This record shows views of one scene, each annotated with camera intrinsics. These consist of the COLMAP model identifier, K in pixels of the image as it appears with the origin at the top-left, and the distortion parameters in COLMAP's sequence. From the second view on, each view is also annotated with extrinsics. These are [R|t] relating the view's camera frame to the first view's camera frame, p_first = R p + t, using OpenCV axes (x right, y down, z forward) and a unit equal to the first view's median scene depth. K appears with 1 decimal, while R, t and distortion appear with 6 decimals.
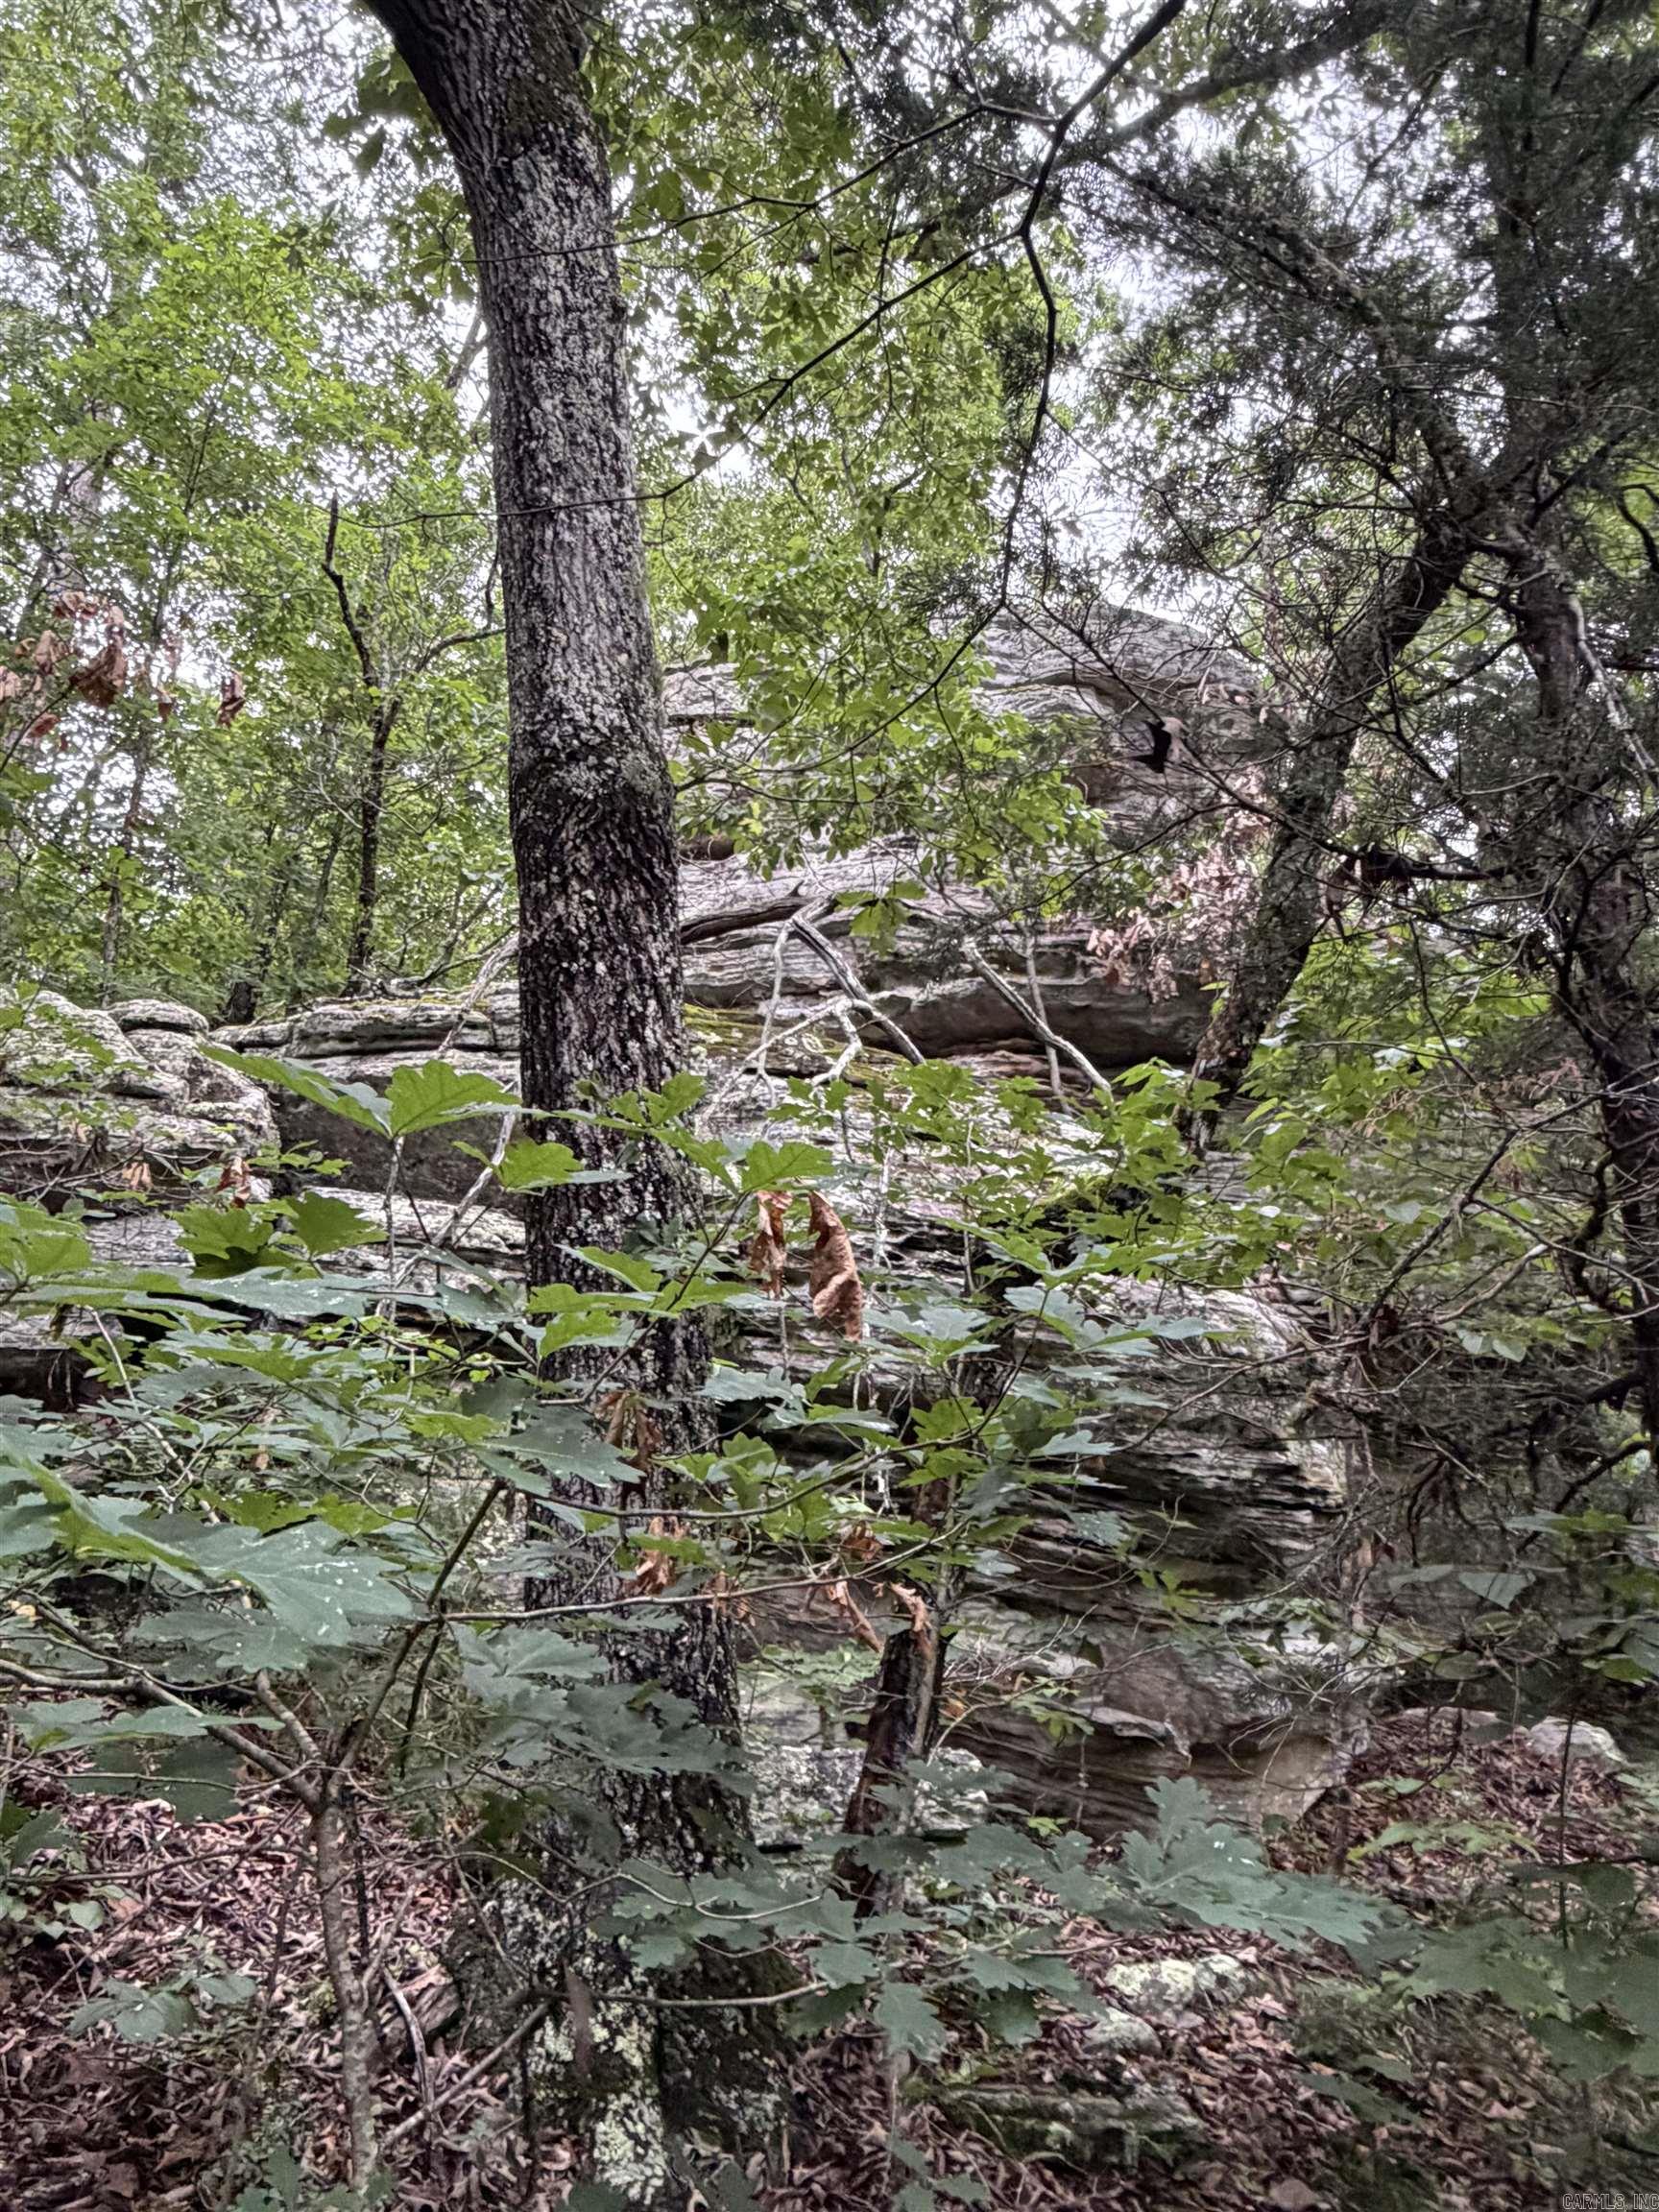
lens RADIAL K [[1571.4, 0, 825.4], [0, 1571.4, 1114.0], [0, 0, 1]] dist [0.048497, -0.007513]
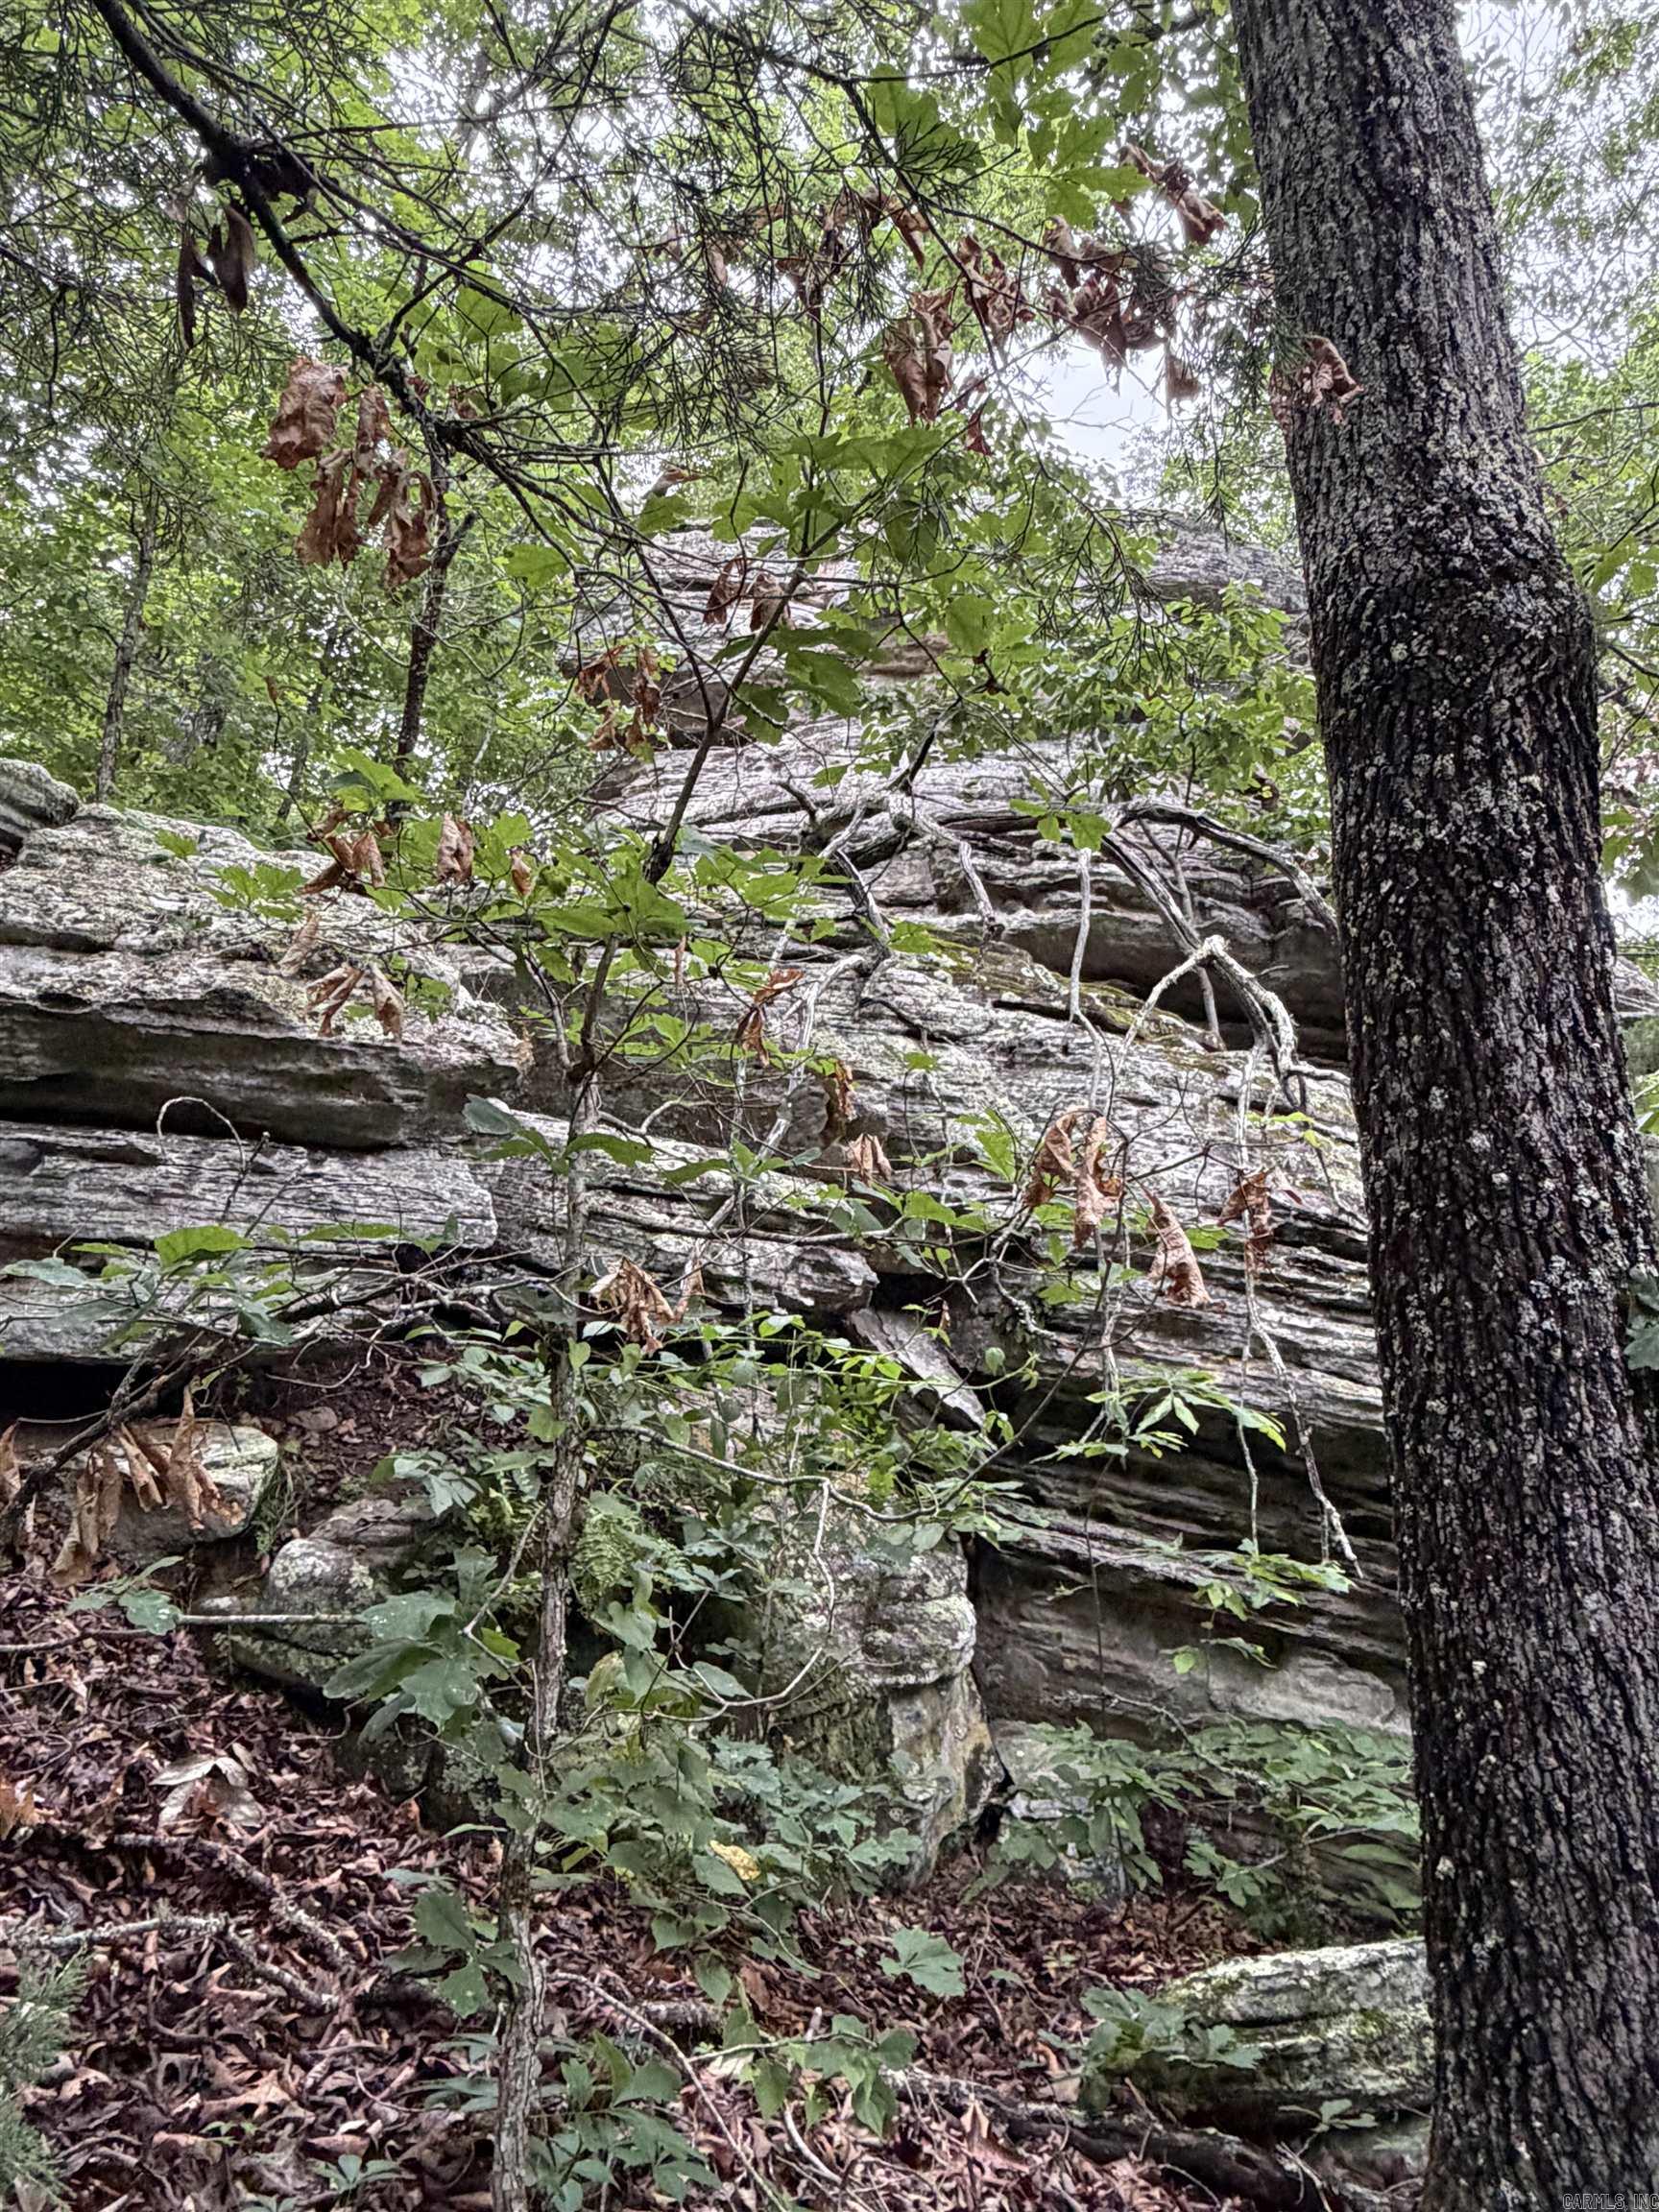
lens RADIAL K [[1571.4, 0, 832.9], [0, 1571.4, 1099.2], [0, 0, 1]] dist [0.048497, -0.007513]
pose [[0.984486, 0.073184, 0.159470, -0.528317], [-0.080542, 0.995941, 0.040171, -0.007509], [-0.155883, -0.052392, 0.986385, 0.360443]]
